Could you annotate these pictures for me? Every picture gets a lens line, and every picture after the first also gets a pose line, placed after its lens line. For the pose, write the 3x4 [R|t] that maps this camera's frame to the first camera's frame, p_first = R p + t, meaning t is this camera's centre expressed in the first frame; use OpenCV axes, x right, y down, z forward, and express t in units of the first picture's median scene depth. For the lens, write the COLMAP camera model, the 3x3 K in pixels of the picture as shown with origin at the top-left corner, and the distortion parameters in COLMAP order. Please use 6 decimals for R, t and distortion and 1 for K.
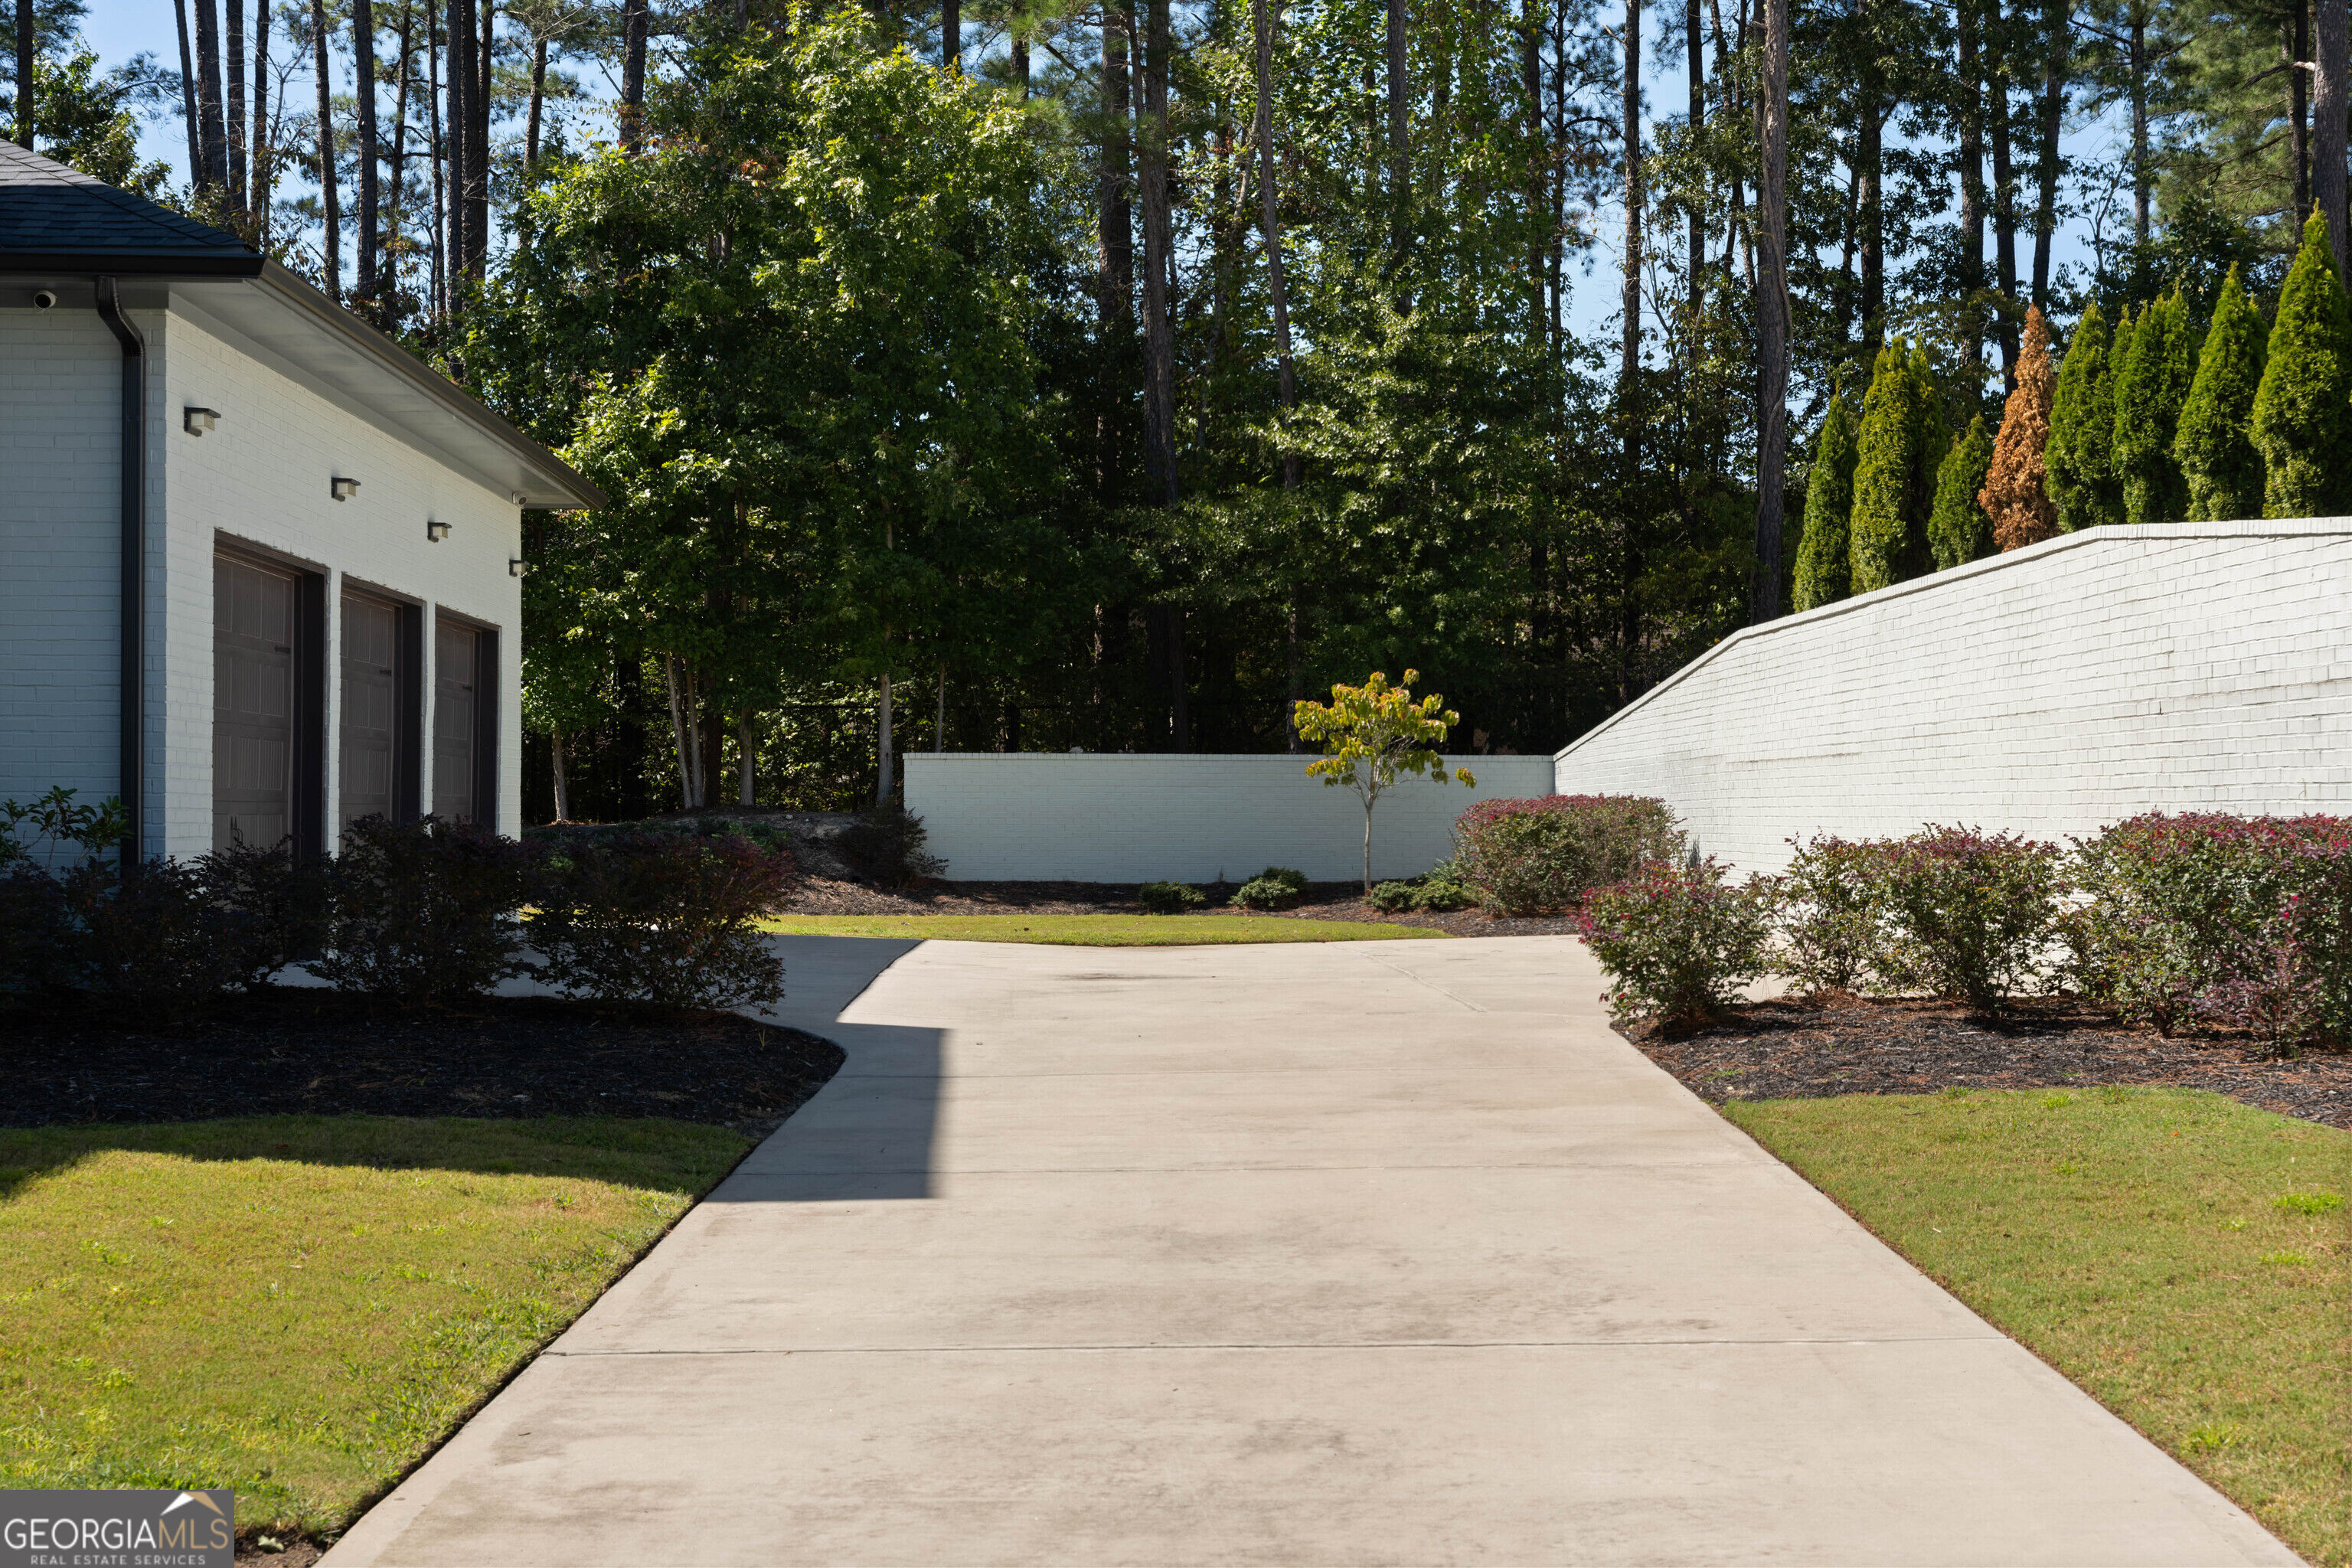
lens RADIAL K [[3236.9, 0, 1184.0], [0, 3236.9, 787.5], [0, 0, 1]] dist [0.033919, 0.000000]
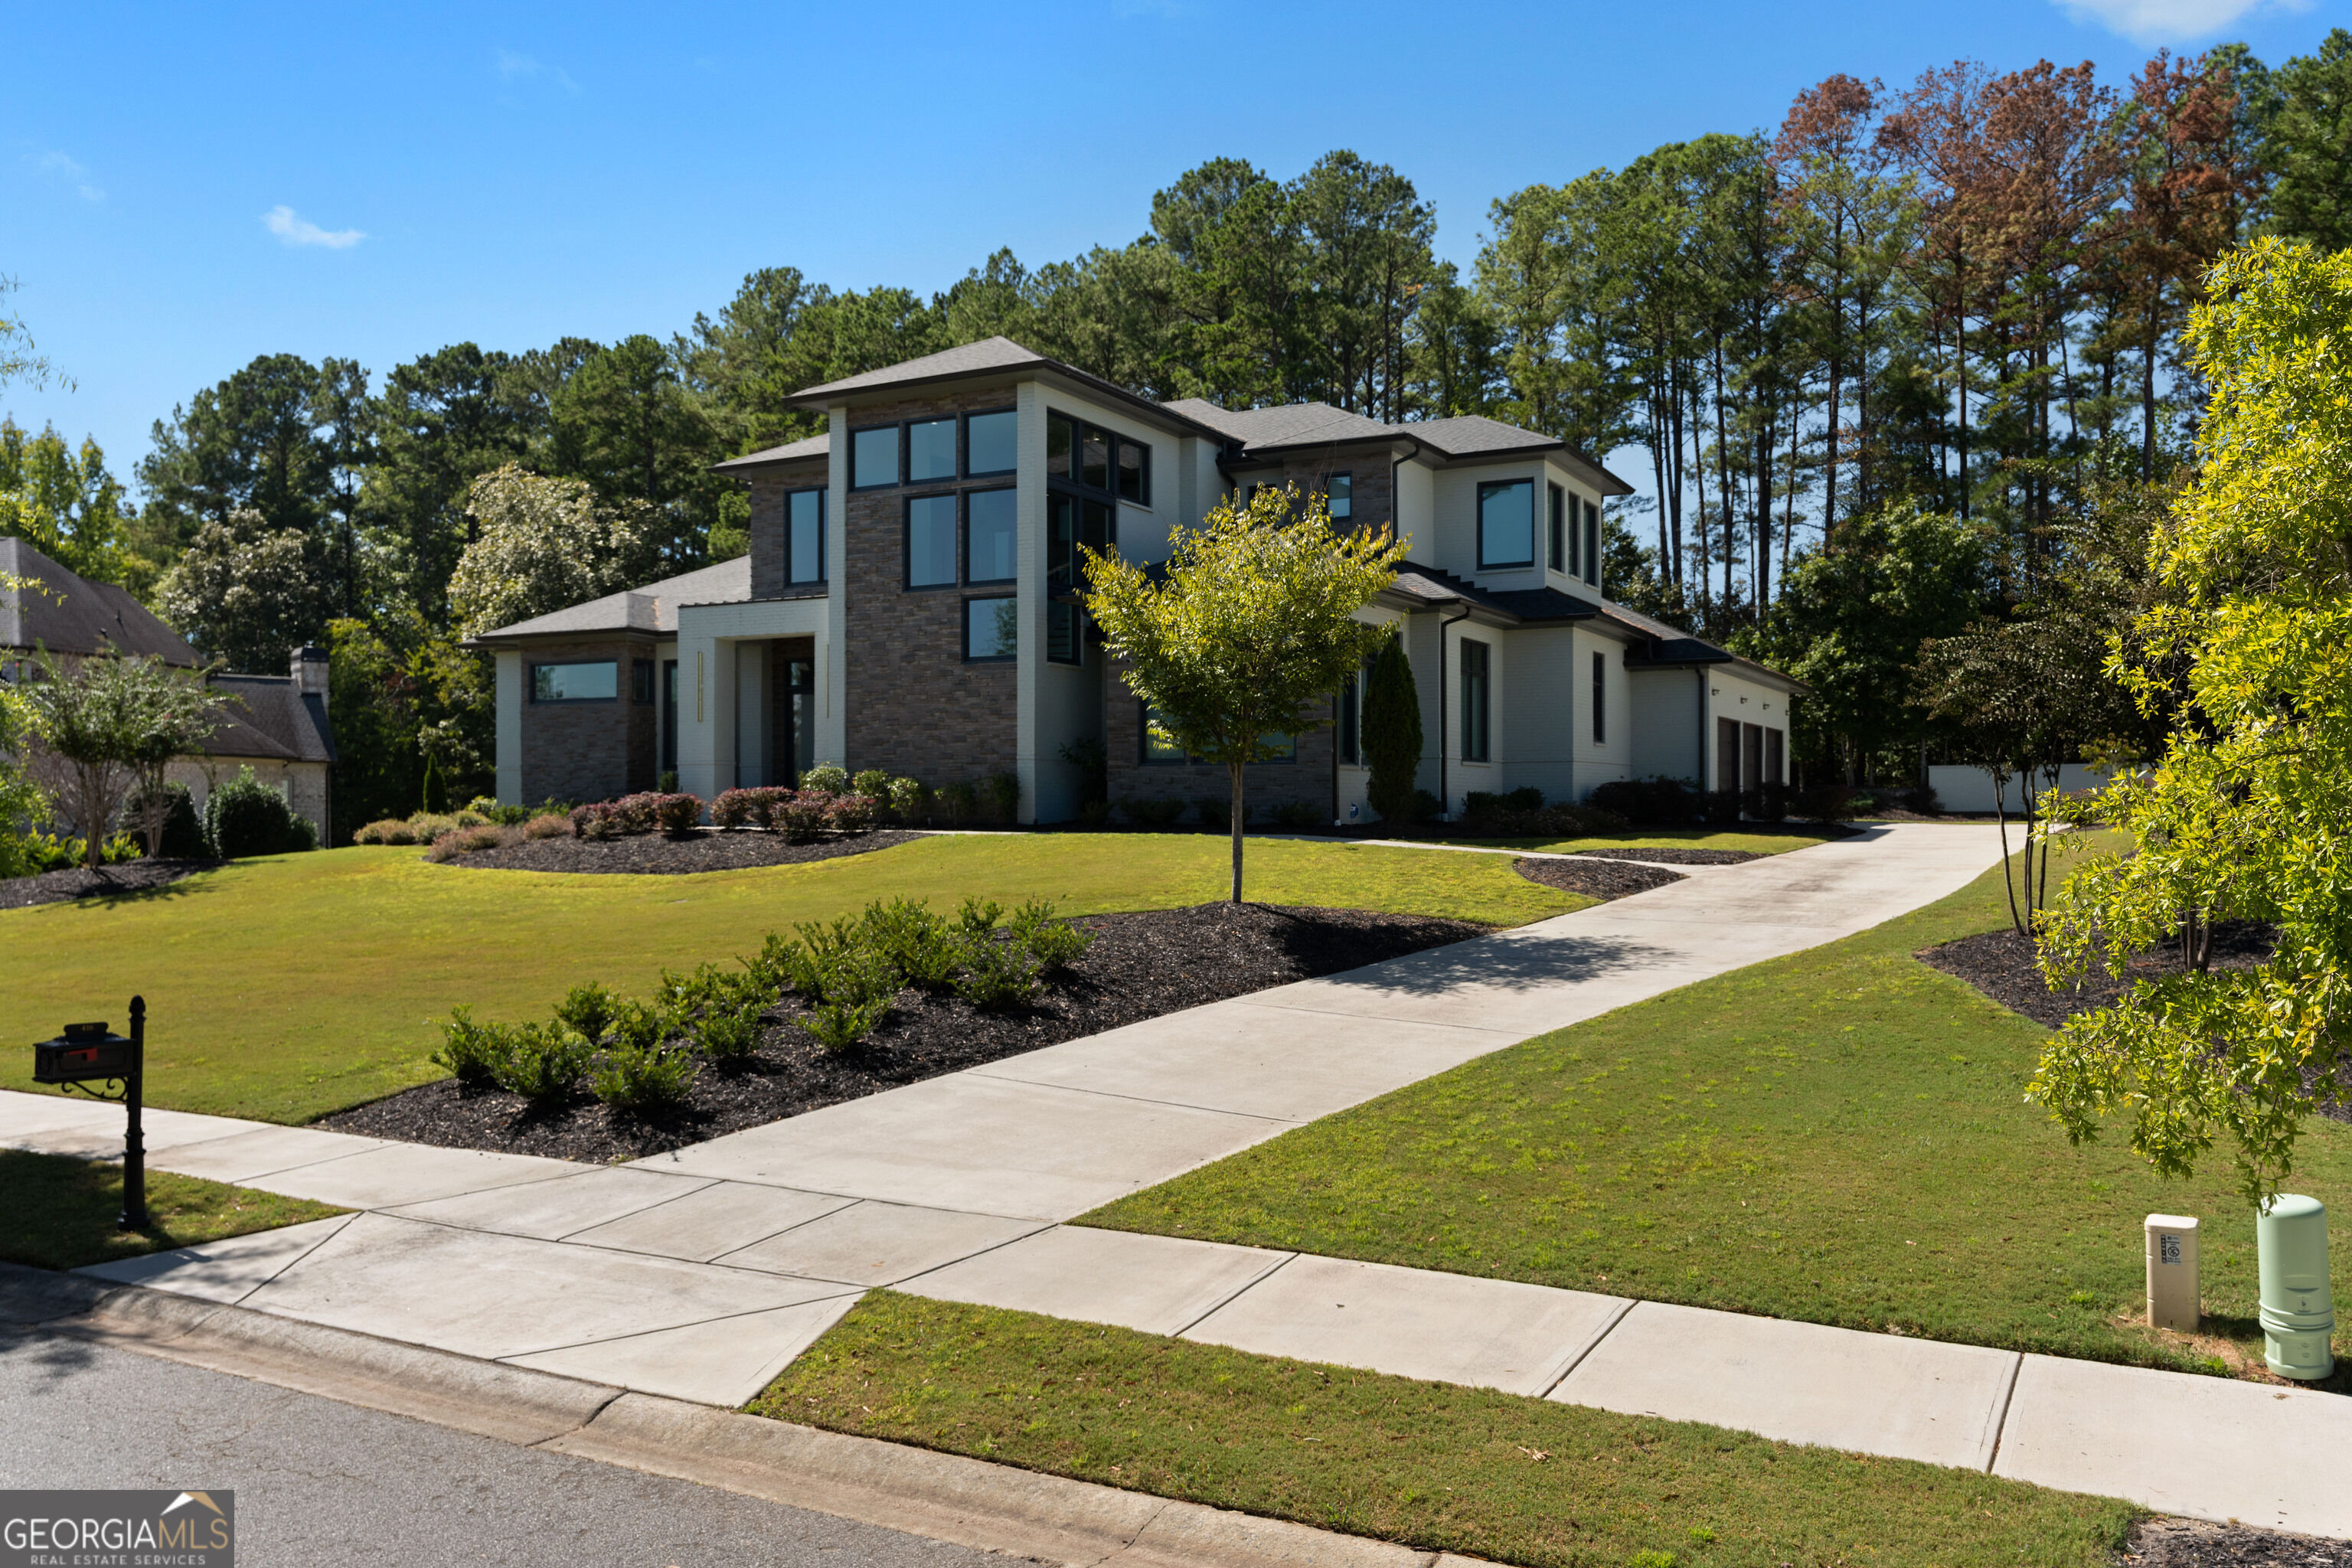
lens RADIAL K [[1792.7, 0, 1185.0], [0, 1792.7, 806.1], [0, 0, 1]] dist [0.006928, 0.003905]
pose [[0.866048, -0.007215, -0.499908, 0.132778], [0.011267, 0.999924, 0.005087, 0.009287], [0.499833, -0.010038, 0.866063, -0.673099]]
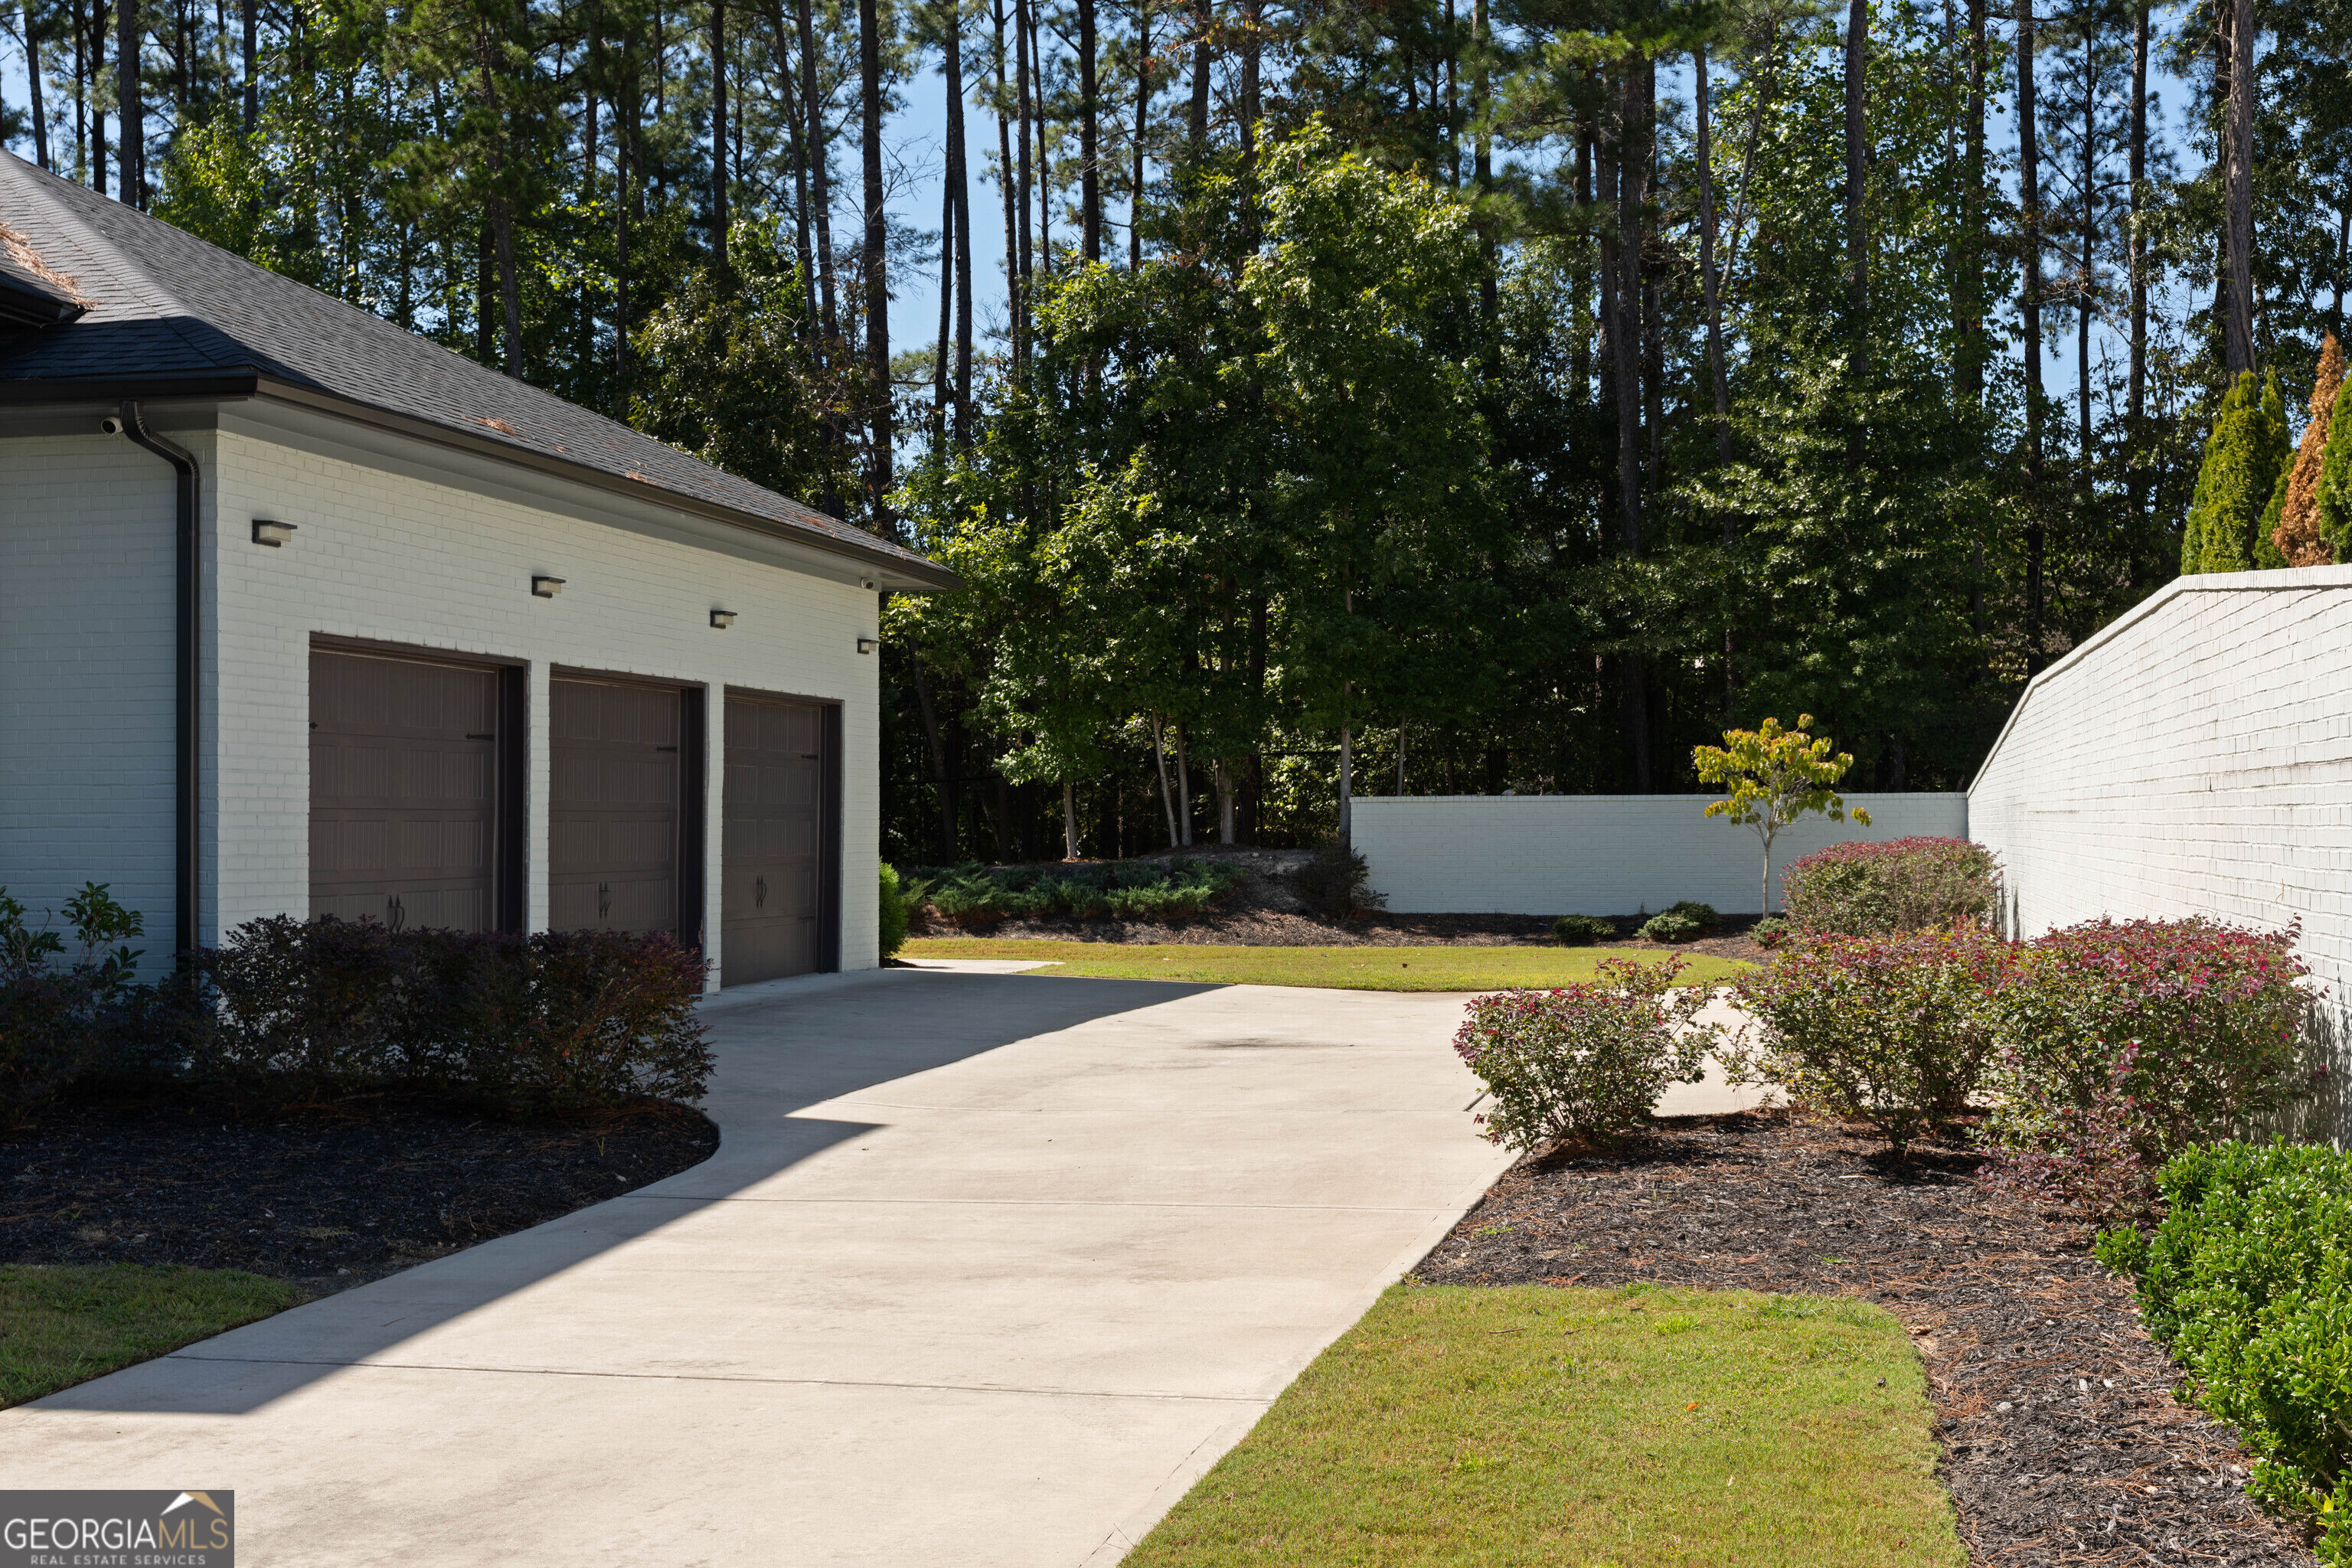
lens RADIAL K [[2683.7, 0, 1223.6], [0, 2683.7, 839.2], [0, 0, 1]] dist [0.019055, 0.000000]
pose [[0.967410, -0.005842, -0.253148, 0.102808], [0.009954, 0.999839, 0.014963, -0.010377], [0.253020, -0.016995, 0.967312, 0.103638]]
